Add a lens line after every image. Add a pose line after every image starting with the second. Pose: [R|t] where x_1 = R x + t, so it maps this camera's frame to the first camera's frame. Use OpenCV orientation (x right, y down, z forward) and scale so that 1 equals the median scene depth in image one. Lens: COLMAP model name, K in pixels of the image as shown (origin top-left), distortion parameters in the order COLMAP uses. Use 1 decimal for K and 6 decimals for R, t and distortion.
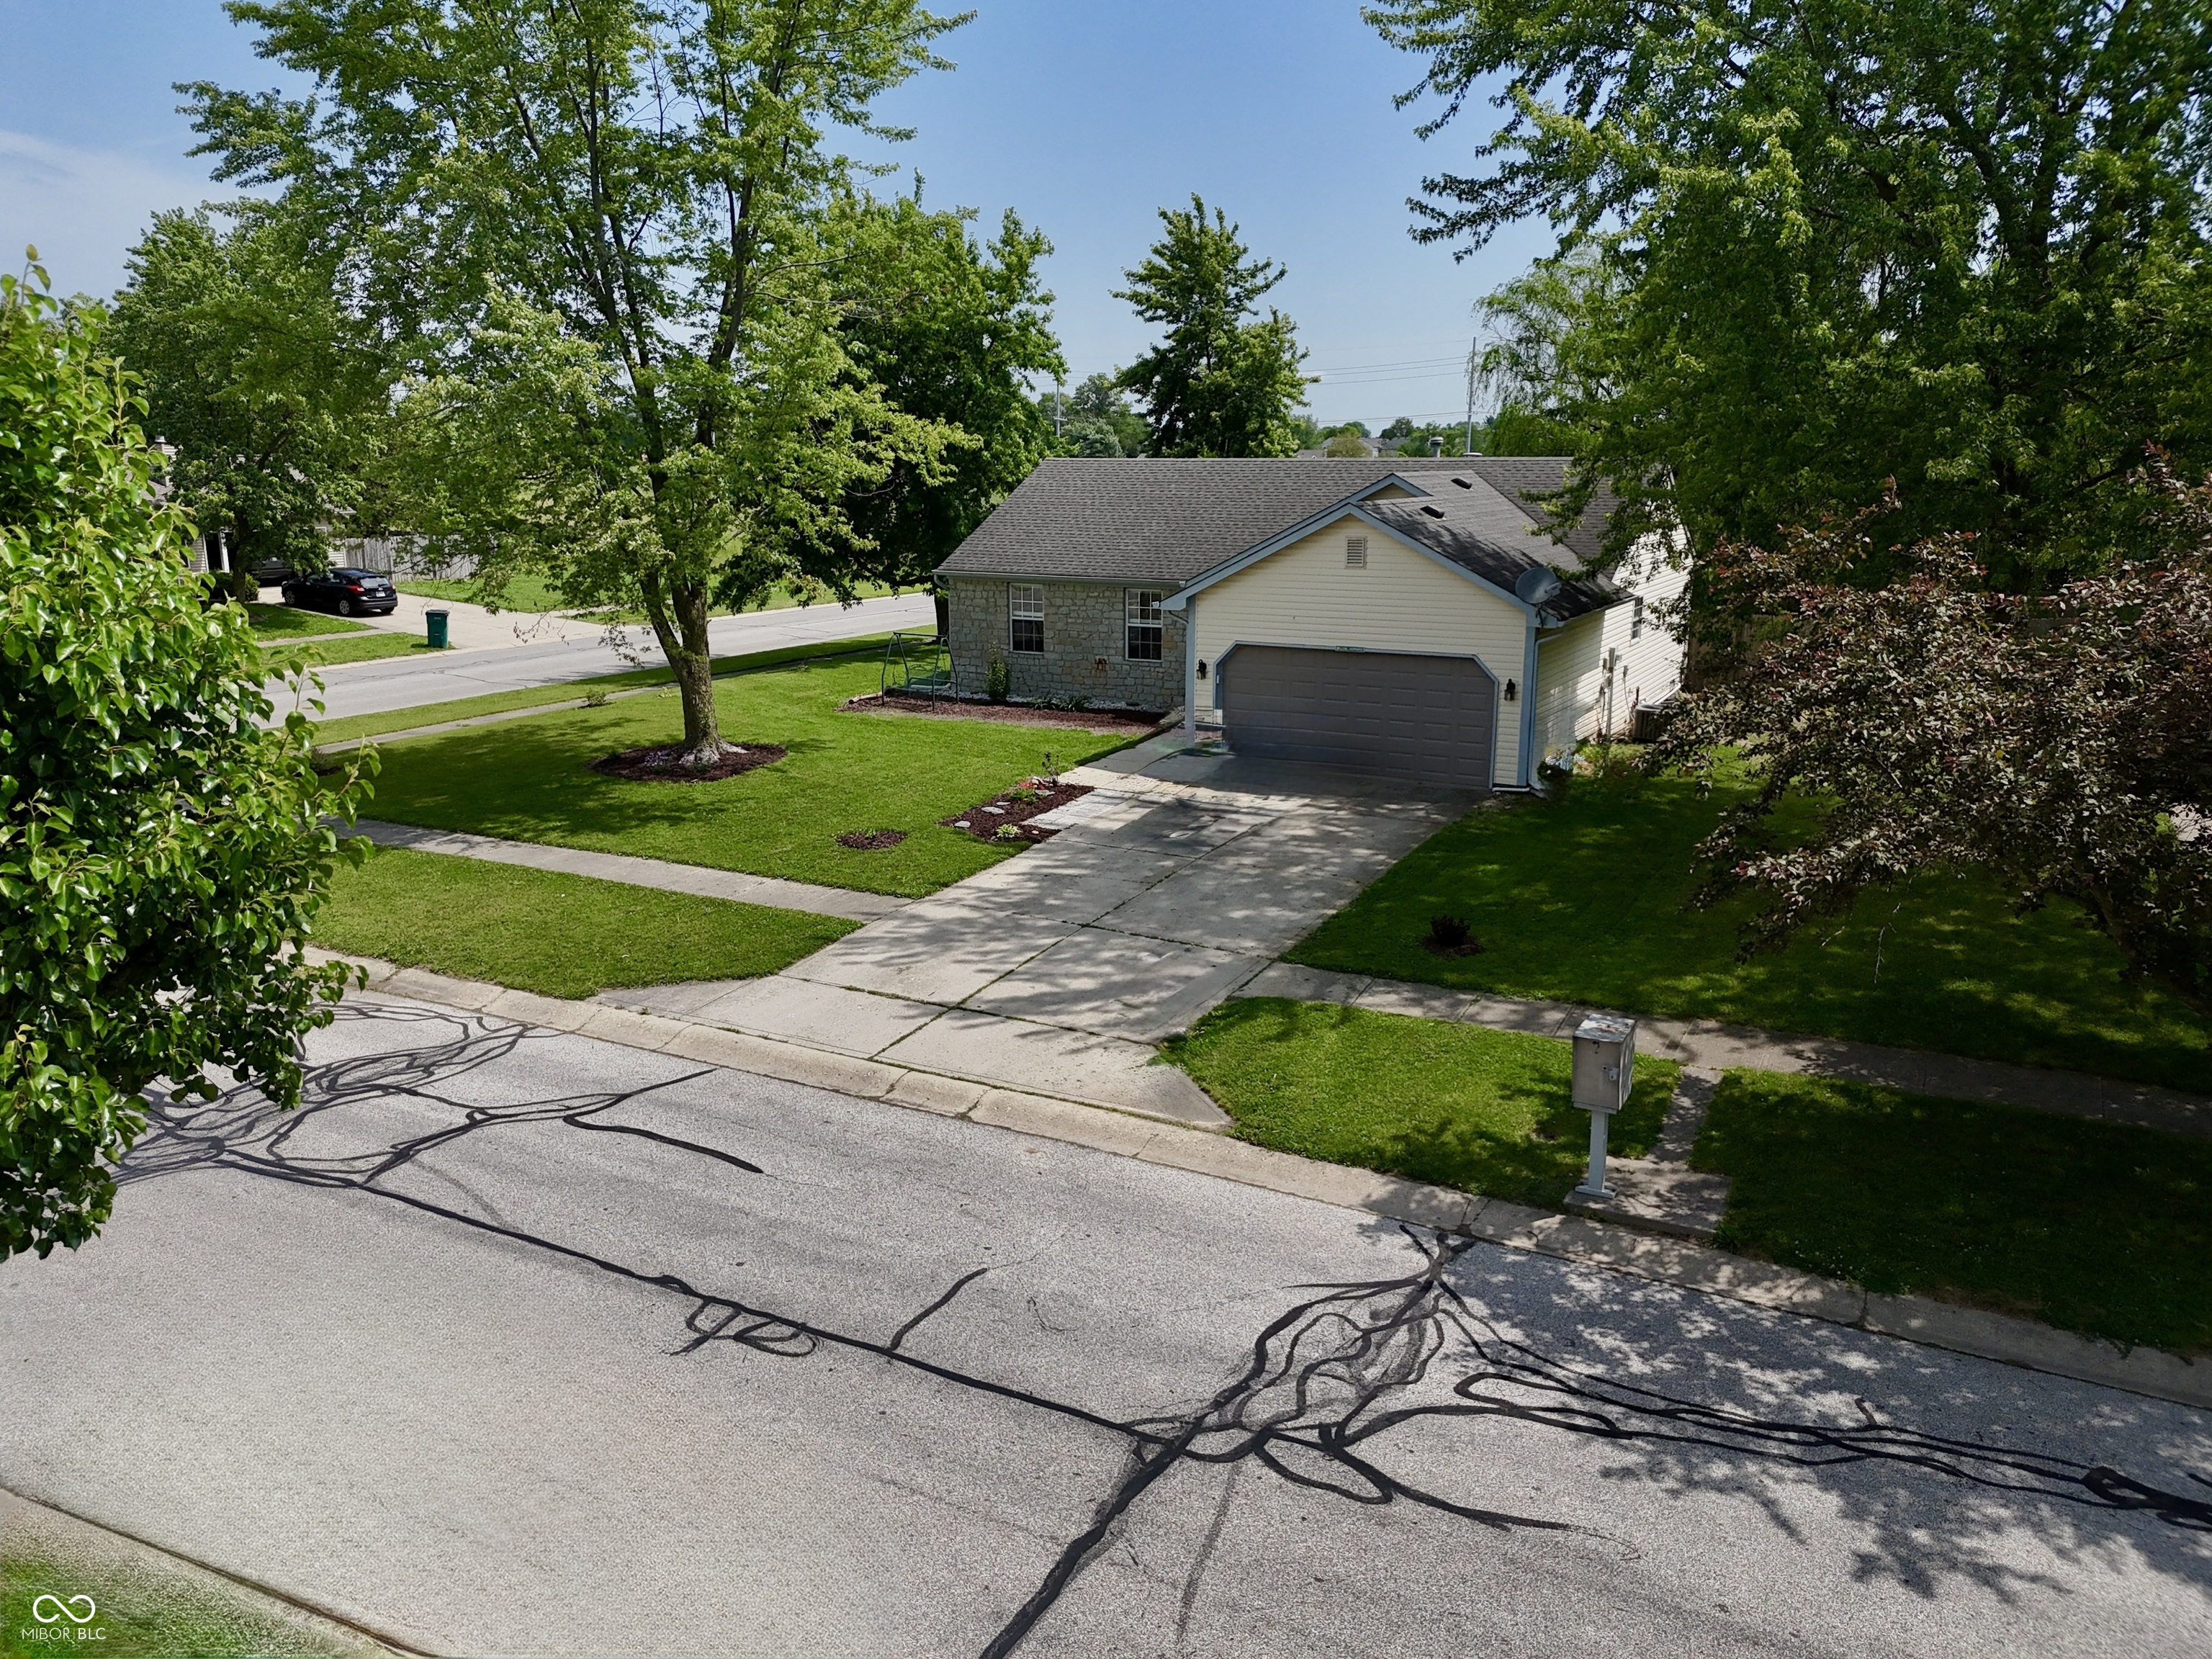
lens RADIAL K [[1642.7, 0, 1106.0], [0, 1642.7, 829.5], [0, 0, 1]] dist [0.003451, 0.000574]
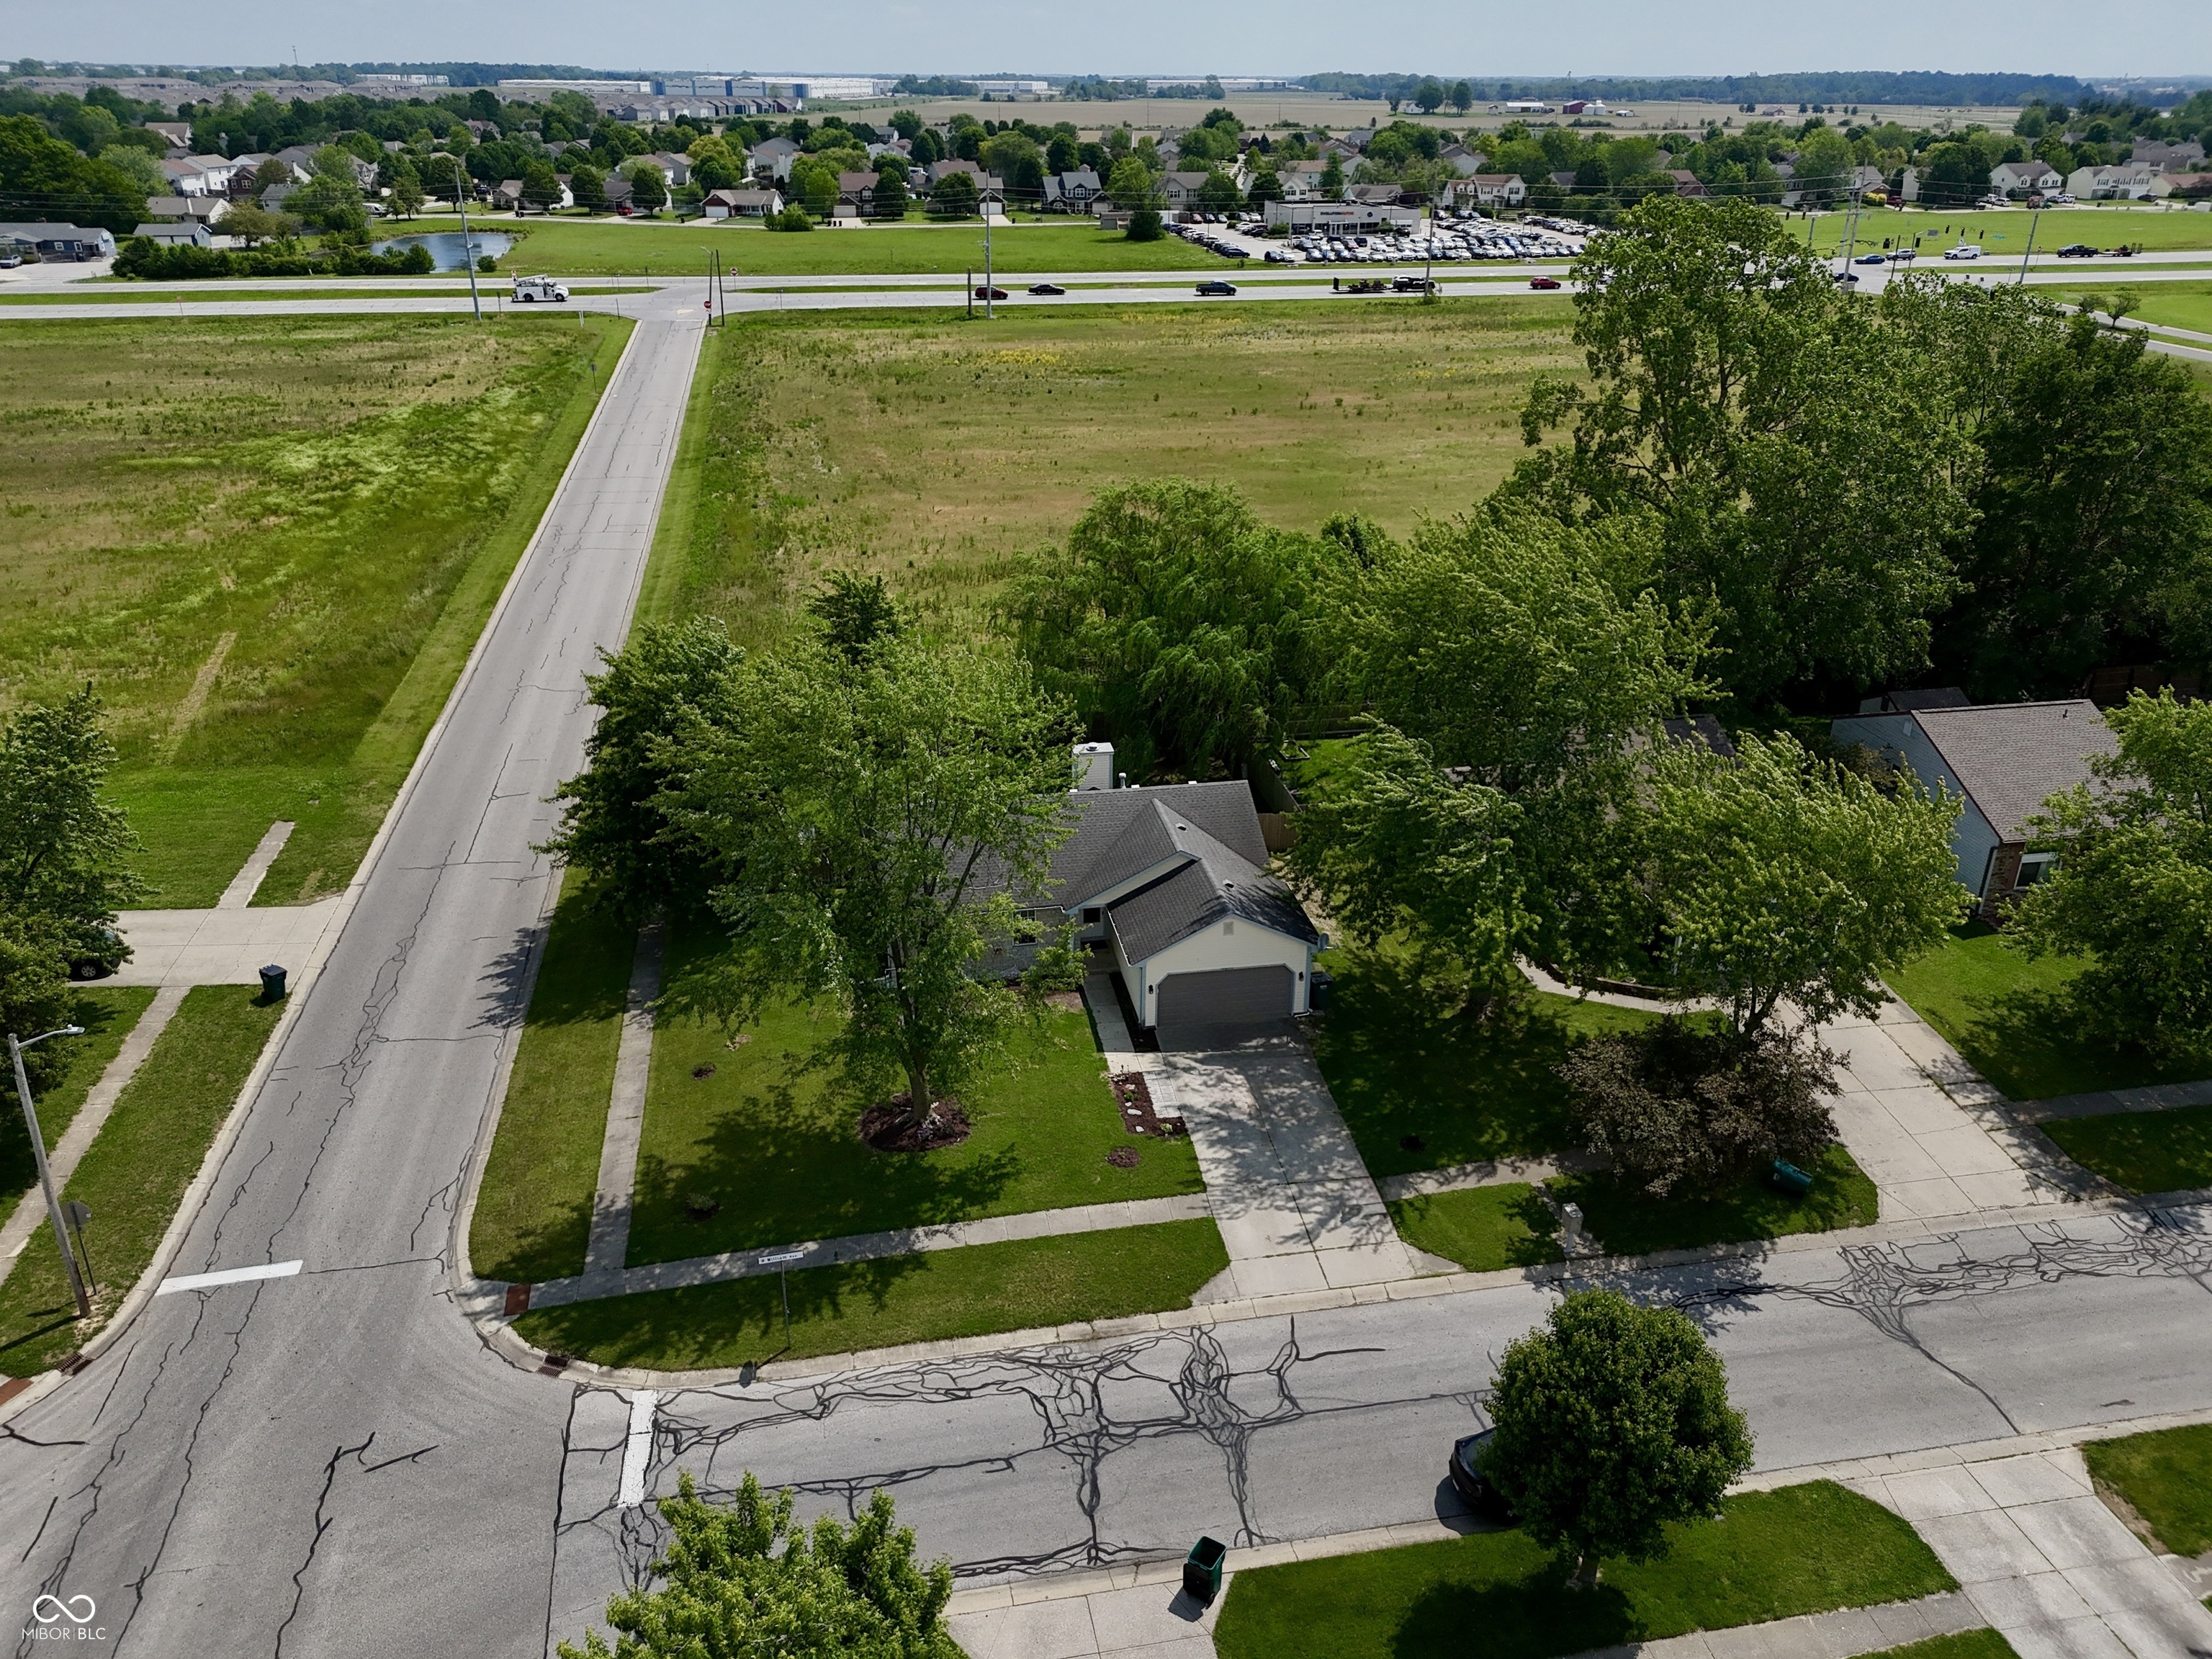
lens RADIAL K [[1642.7, 0, 1106.0], [0, 1642.7, 829.5], [0, 0, 1]] dist [0.003451, 0.000574]
pose [[0.779872, -0.259402, 0.569658, -1.743651], [0.139039, 0.959140, 0.246411, -1.280948], [-0.610302, -0.112965, 0.784073, -0.808298]]
